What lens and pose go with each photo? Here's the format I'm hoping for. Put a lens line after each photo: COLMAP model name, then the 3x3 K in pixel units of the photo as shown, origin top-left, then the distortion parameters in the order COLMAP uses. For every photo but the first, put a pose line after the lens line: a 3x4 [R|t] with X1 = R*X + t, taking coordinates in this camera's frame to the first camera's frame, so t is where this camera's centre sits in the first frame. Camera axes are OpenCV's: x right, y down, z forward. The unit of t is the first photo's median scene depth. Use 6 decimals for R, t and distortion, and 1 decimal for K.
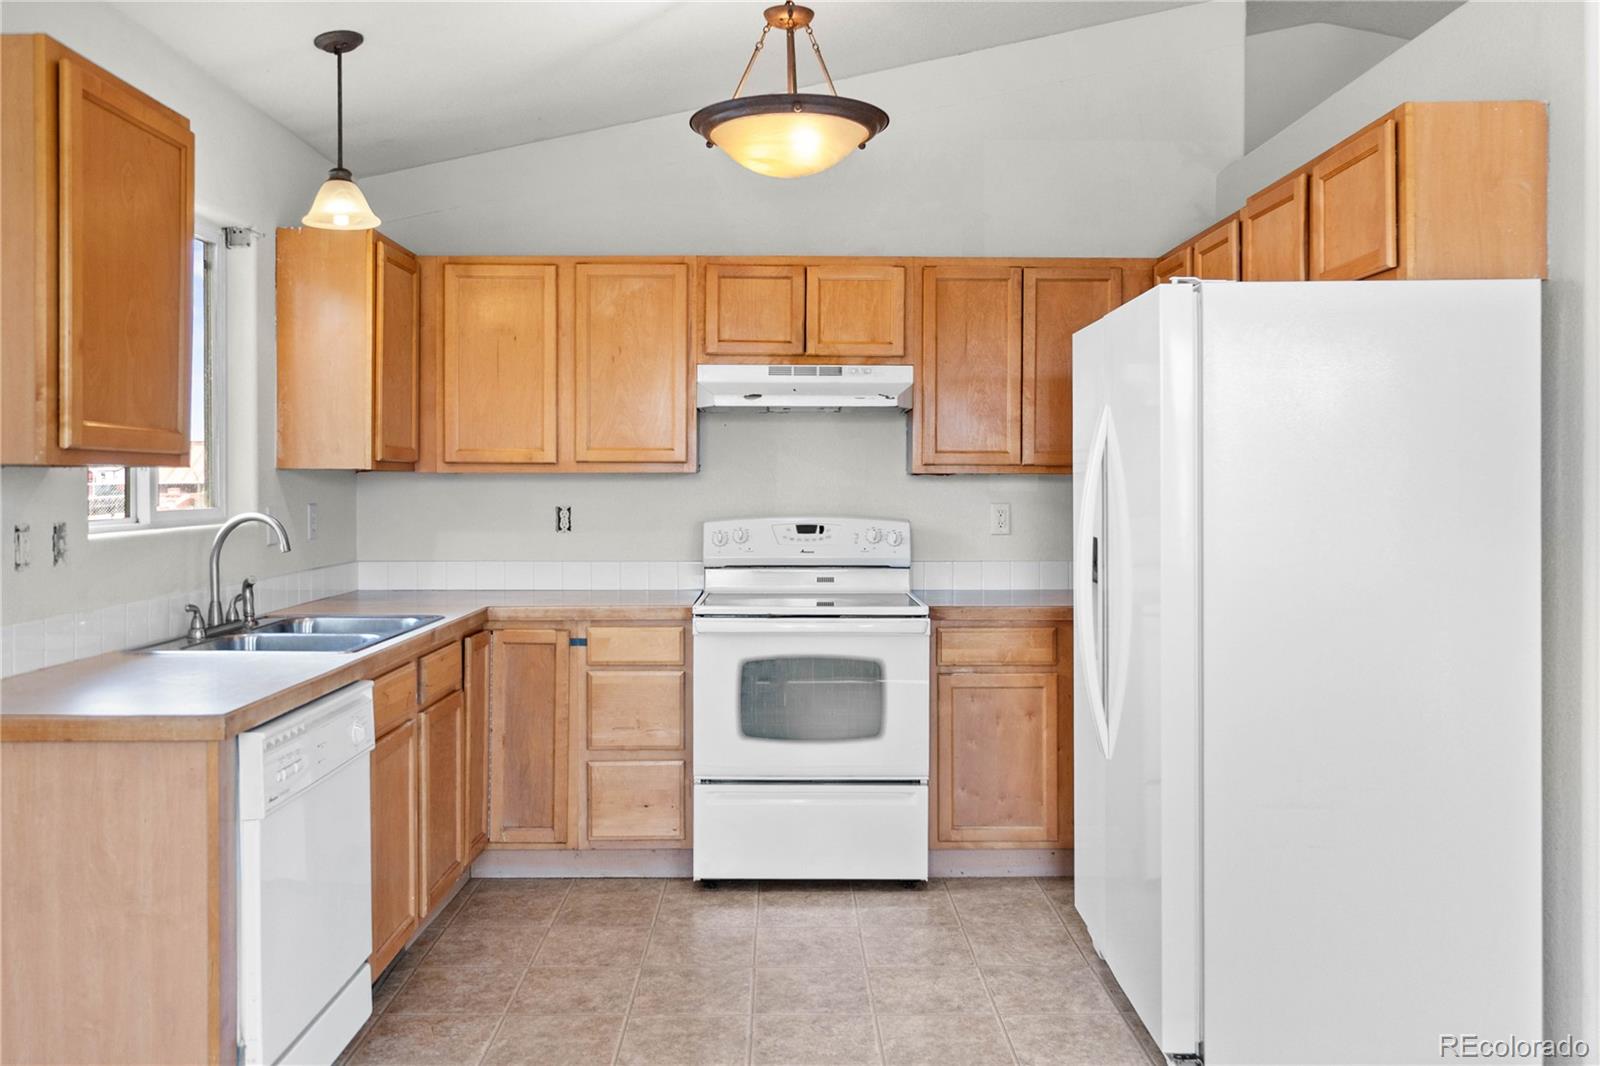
lens RADIAL K [[1253.4, 0, 799.7], [0, 1253.4, 488.7], [0, 0, 1]] dist [0.002973, -0.001482]
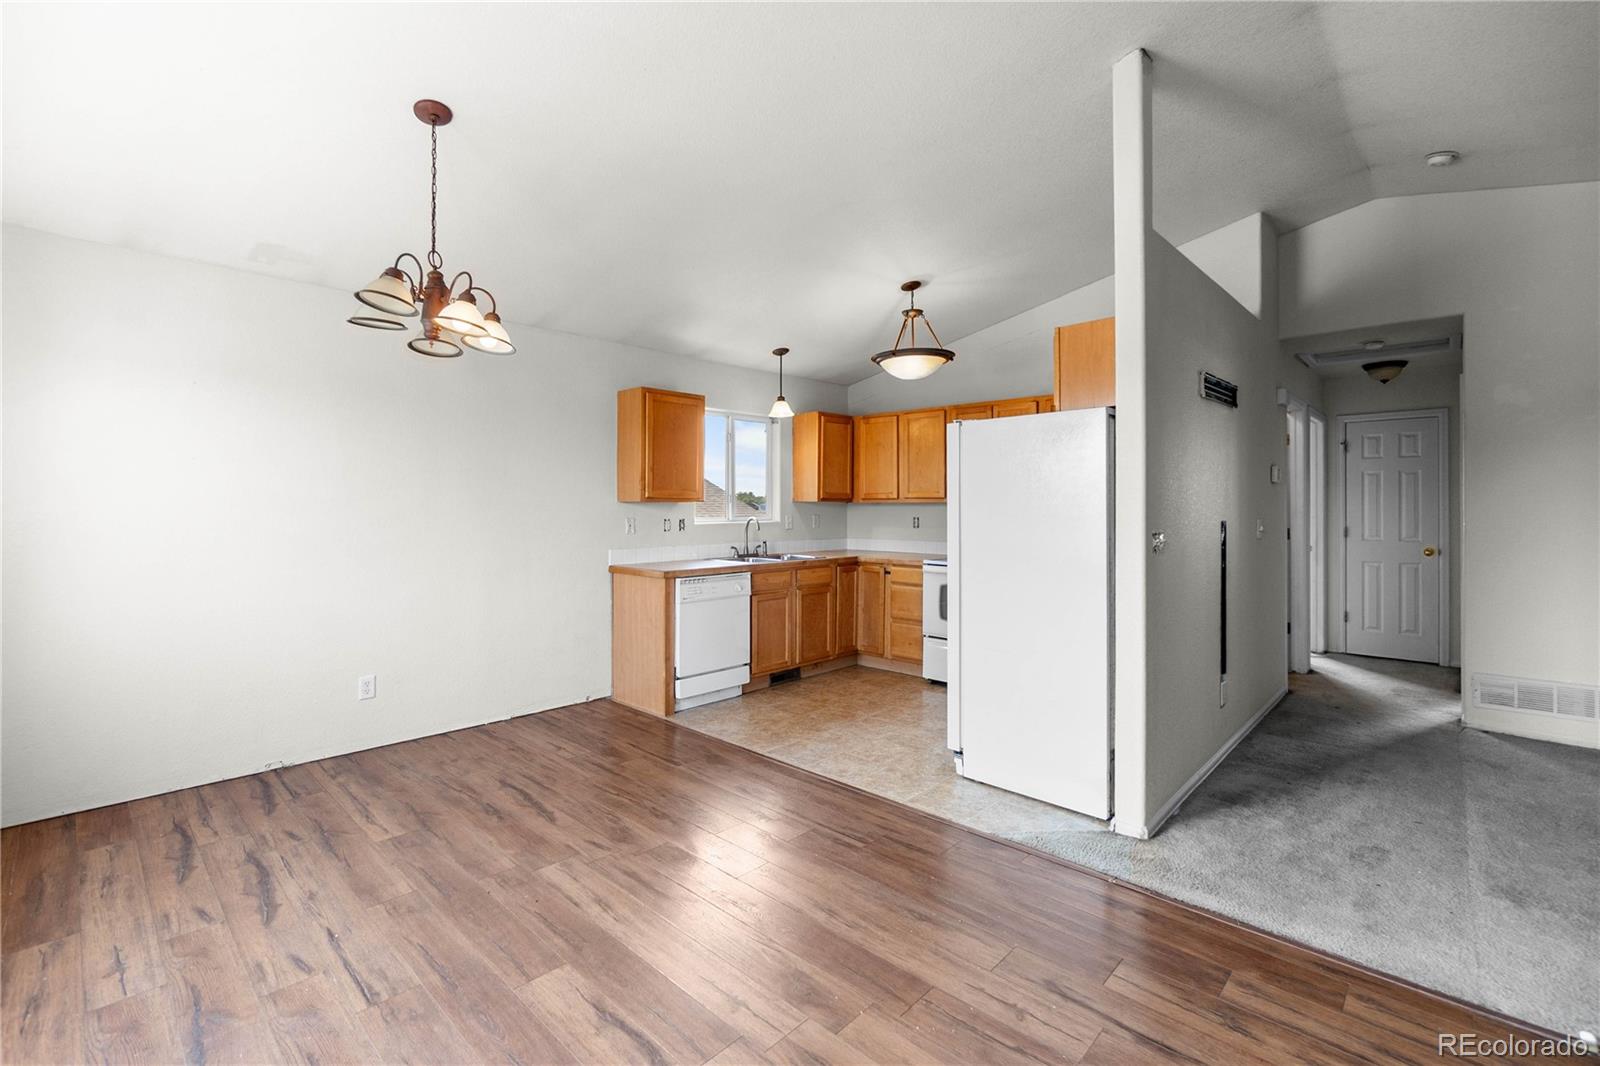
lens RADIAL K [[700.3, 0, 795.0], [0, 700.3, 502.0], [0, 0, 1]] dist [-0.002212, -0.000164]
pose [[0.713621, -0.004849, -0.700515, 0.644860], [-0.003525, 0.999939, -0.010512, 0.000882], [0.700523, 0.009971, 0.713560, -0.091537]]
